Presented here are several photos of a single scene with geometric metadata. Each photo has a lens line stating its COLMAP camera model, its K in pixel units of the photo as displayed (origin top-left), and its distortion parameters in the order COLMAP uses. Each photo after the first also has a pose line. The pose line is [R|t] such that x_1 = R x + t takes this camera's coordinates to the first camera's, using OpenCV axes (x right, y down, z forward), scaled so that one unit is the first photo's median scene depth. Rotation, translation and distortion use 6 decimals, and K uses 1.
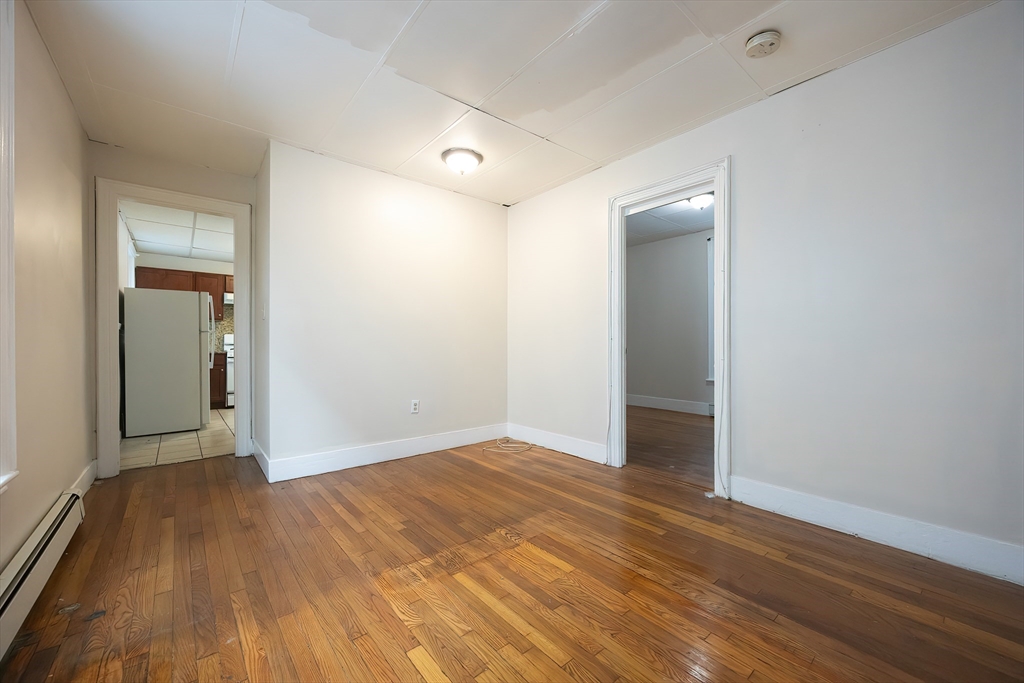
lens RADIAL K [[395.9, 0, 513.9], [0, 395.9, 345.3], [0, 0, 1]] dist [0.003617, 0.000095]
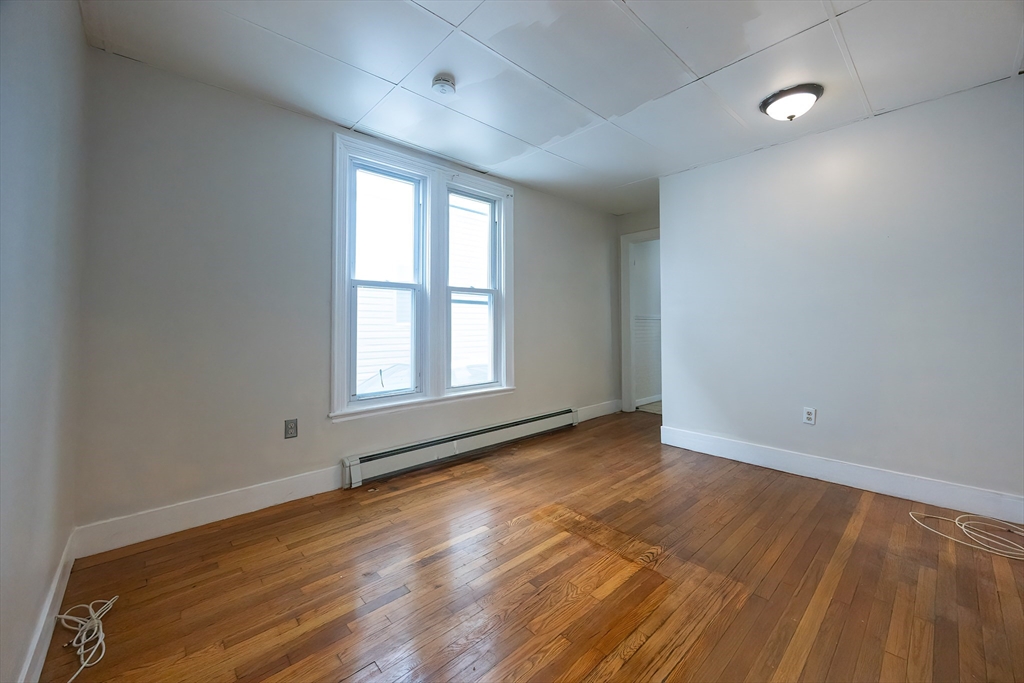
lens RADIAL K [[395.9, 0, 518.4], [0, 395.9, 320.1], [0, 0, 1]] dist [0.003617, 0.000095]
pose [[0.052576, -0.014553, -0.998511, 0.894889], [0.005469, 0.999883, -0.014285, -0.048091], [0.998602, -0.004710, 0.052650, 0.659653]]
